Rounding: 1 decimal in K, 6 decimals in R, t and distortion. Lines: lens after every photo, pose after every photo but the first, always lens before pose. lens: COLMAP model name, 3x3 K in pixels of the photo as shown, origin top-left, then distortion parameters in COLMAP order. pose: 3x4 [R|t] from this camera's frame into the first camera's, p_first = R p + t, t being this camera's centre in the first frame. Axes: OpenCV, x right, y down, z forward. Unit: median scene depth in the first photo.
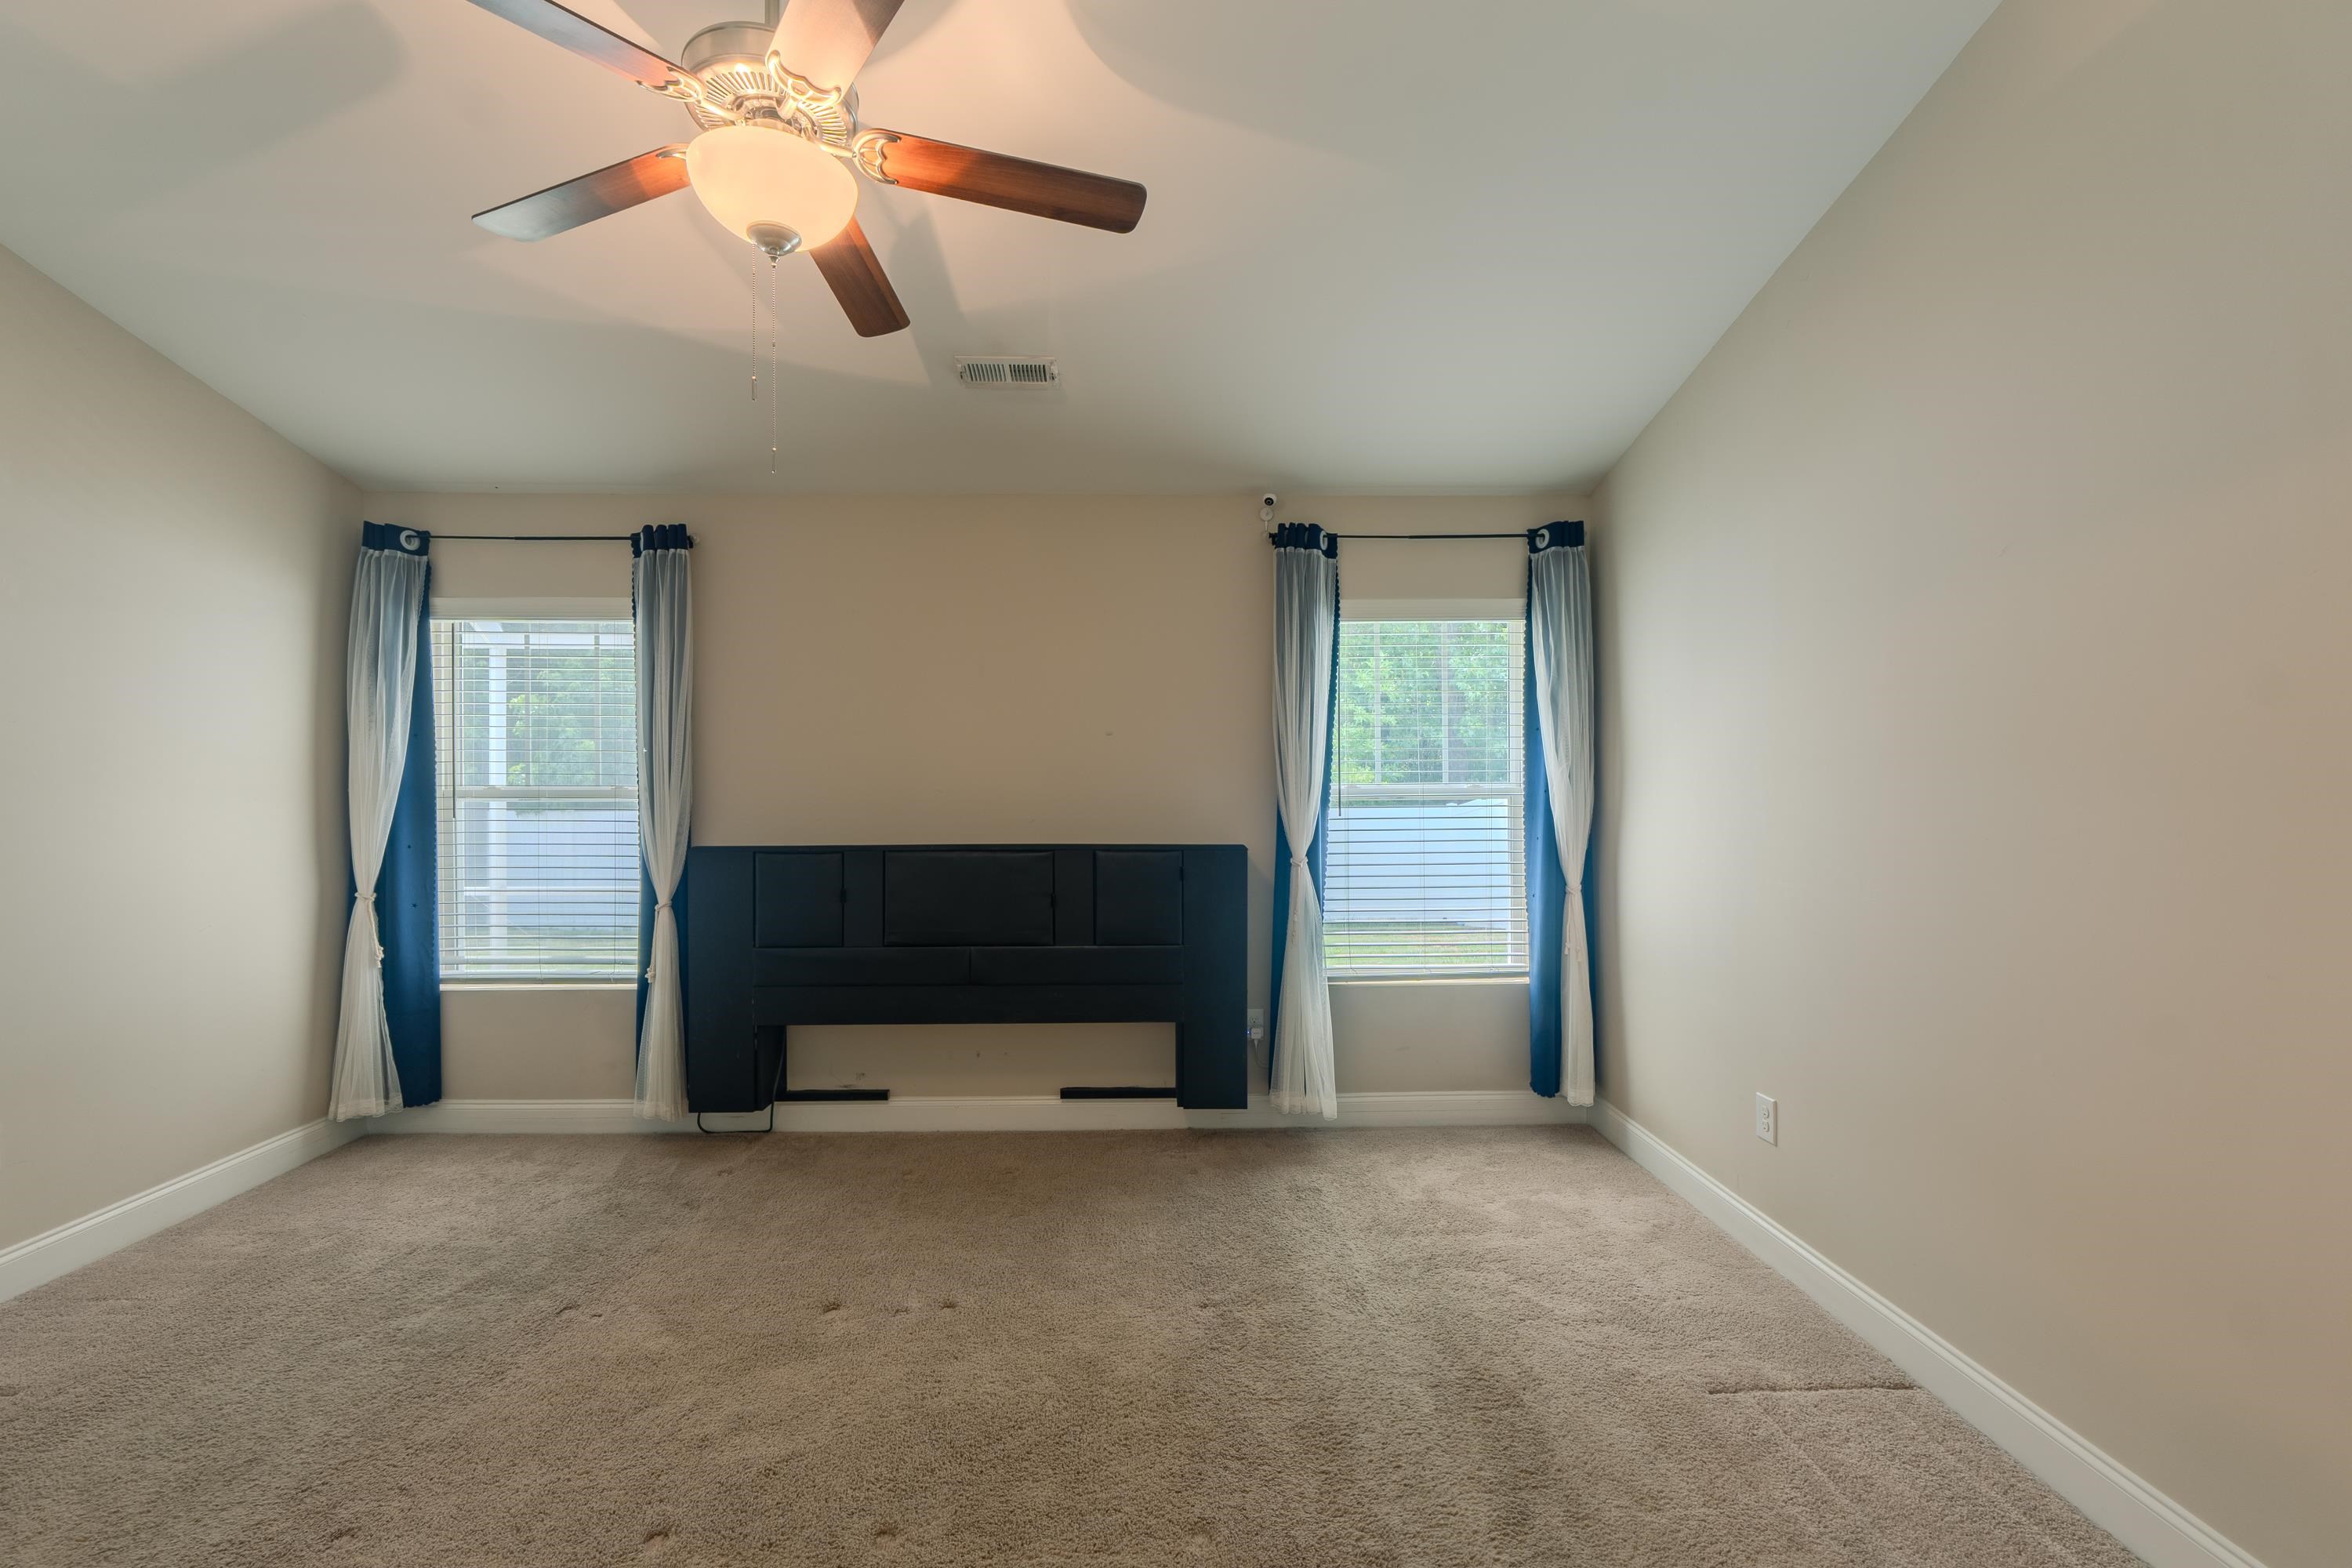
lens RADIAL K [[978.3, 0, 1173.7], [0, 978.3, 787.3], [0, 0, 1]] dist [-0.005842, -0.000082]
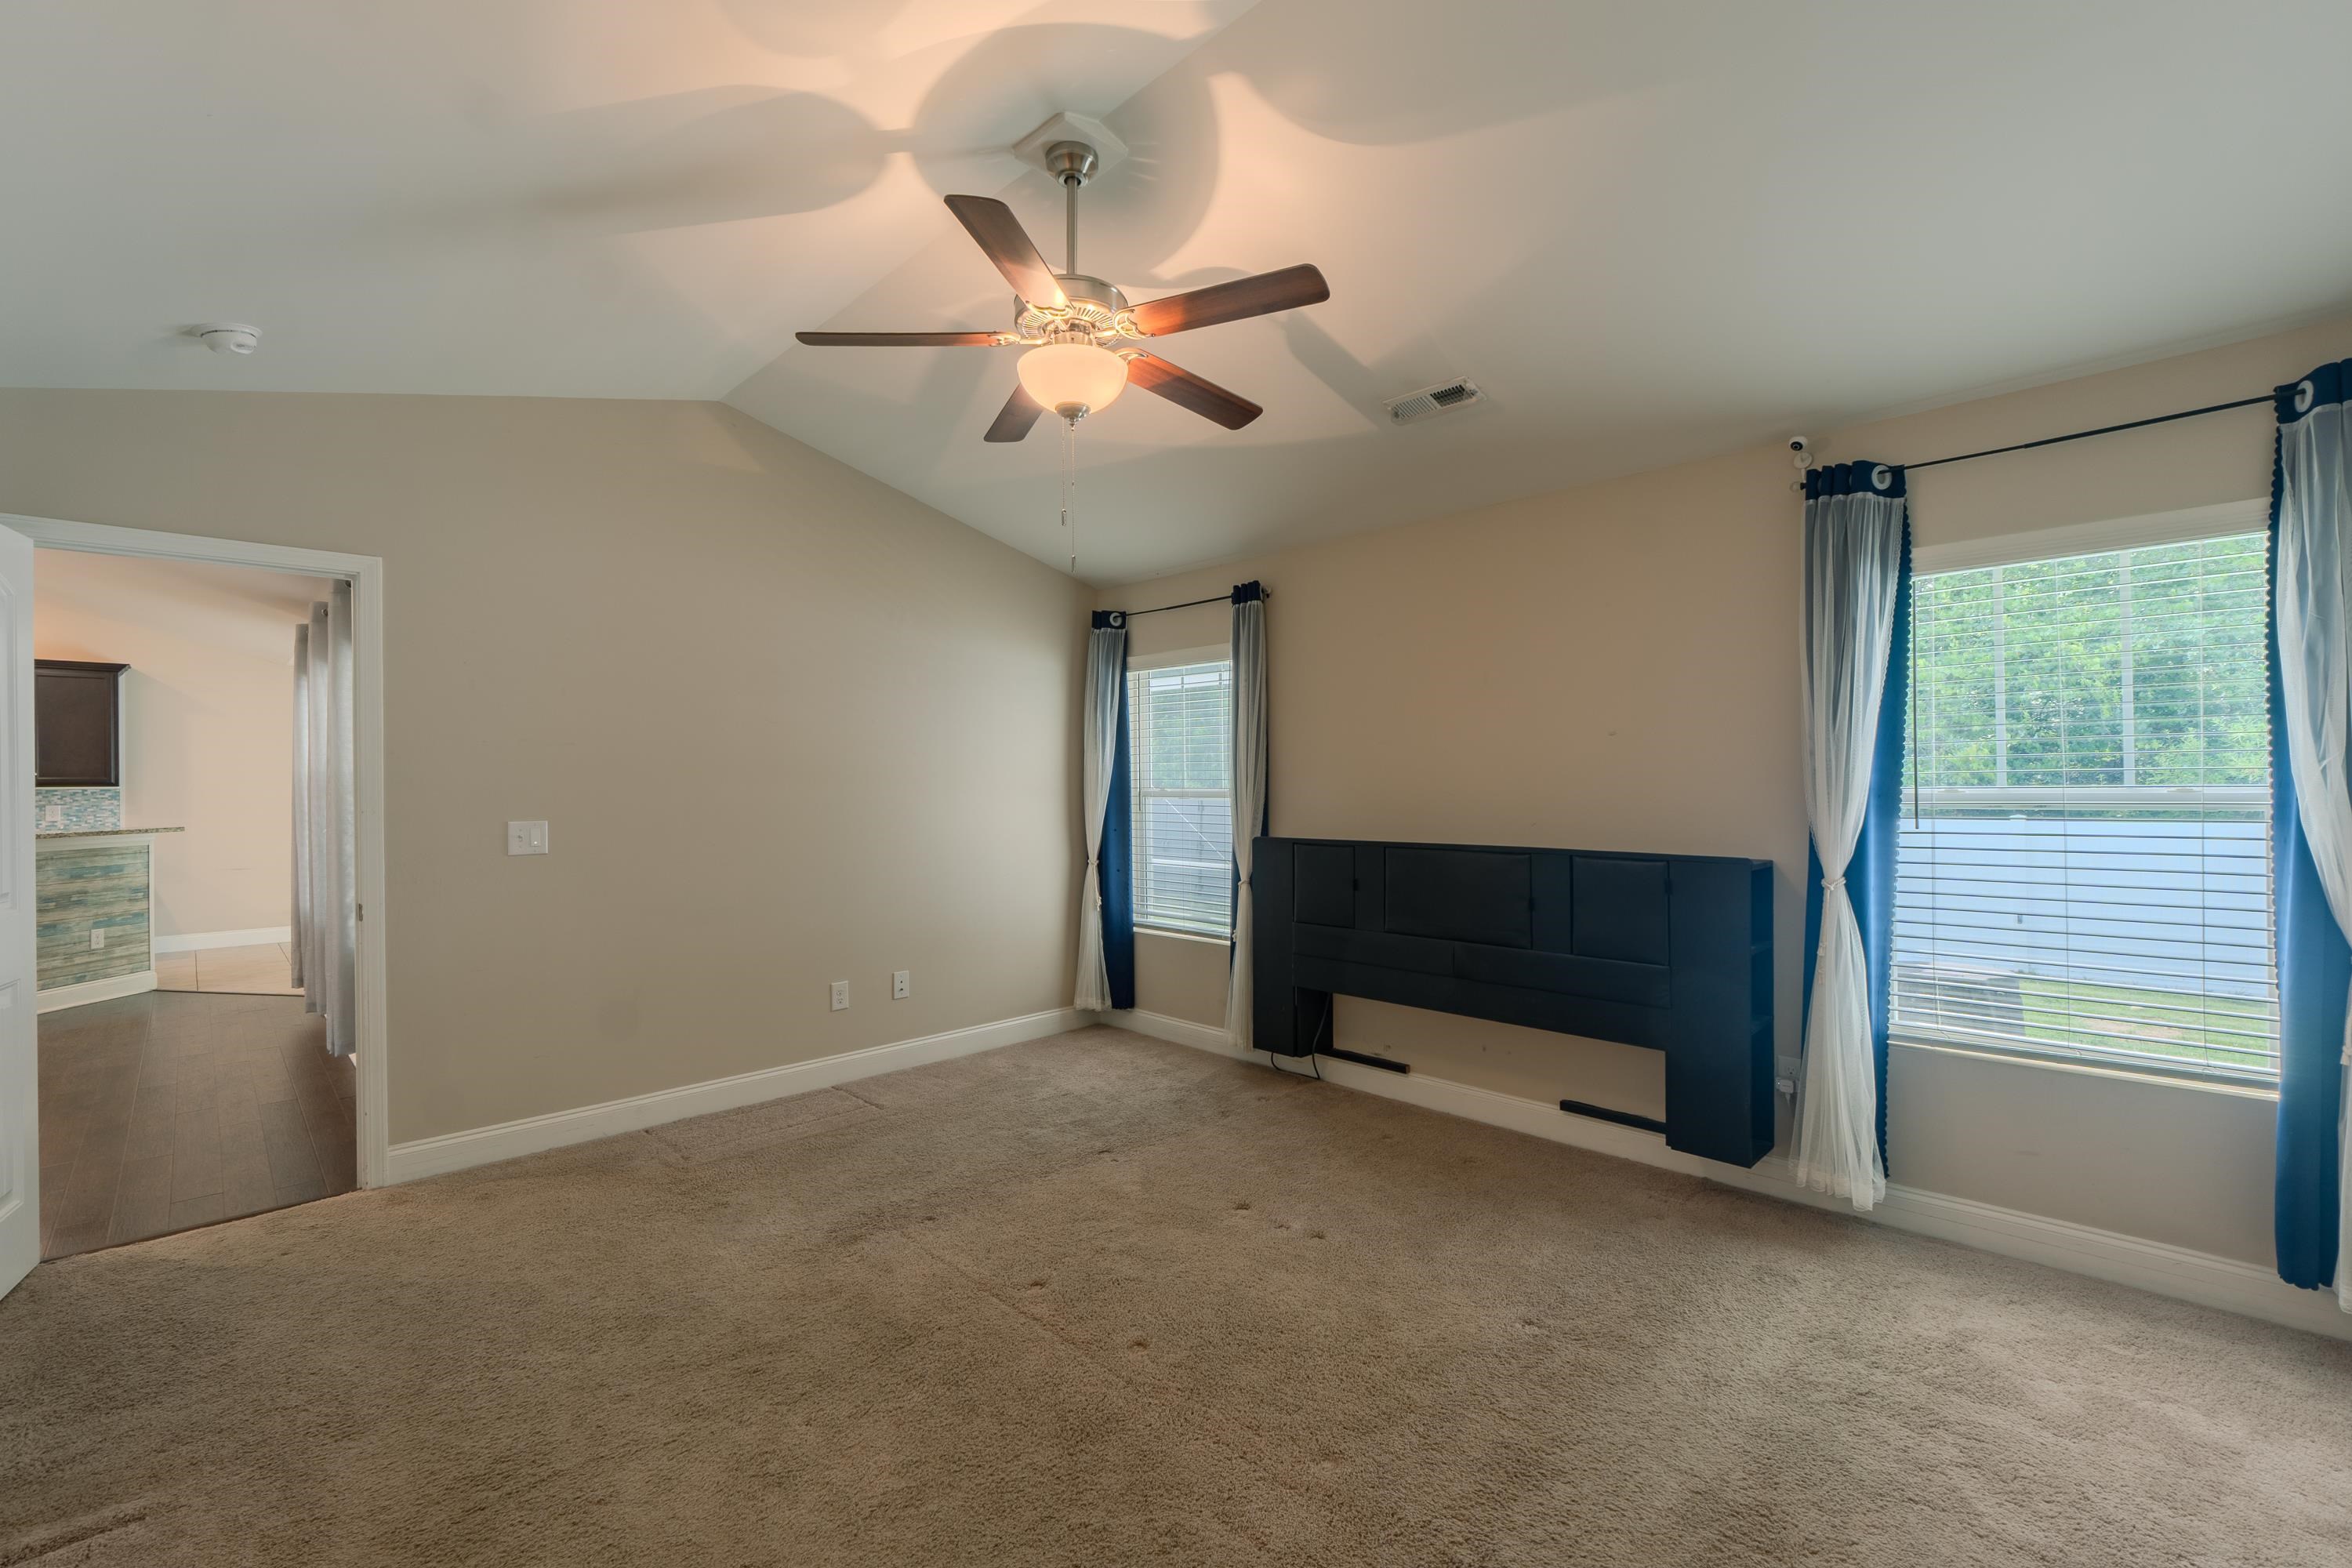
lens RADIAL K [[978.3, 0, 1163.6], [0, 978.3, 790.9], [0, 0, 1]] dist [-0.005842, -0.000082]
pose [[0.691956, 0.003536, -0.721931, 0.327896], [-0.001739, 0.999993, 0.003231, -0.002159], [0.721938, -0.000980, 0.691957, 0.042369]]
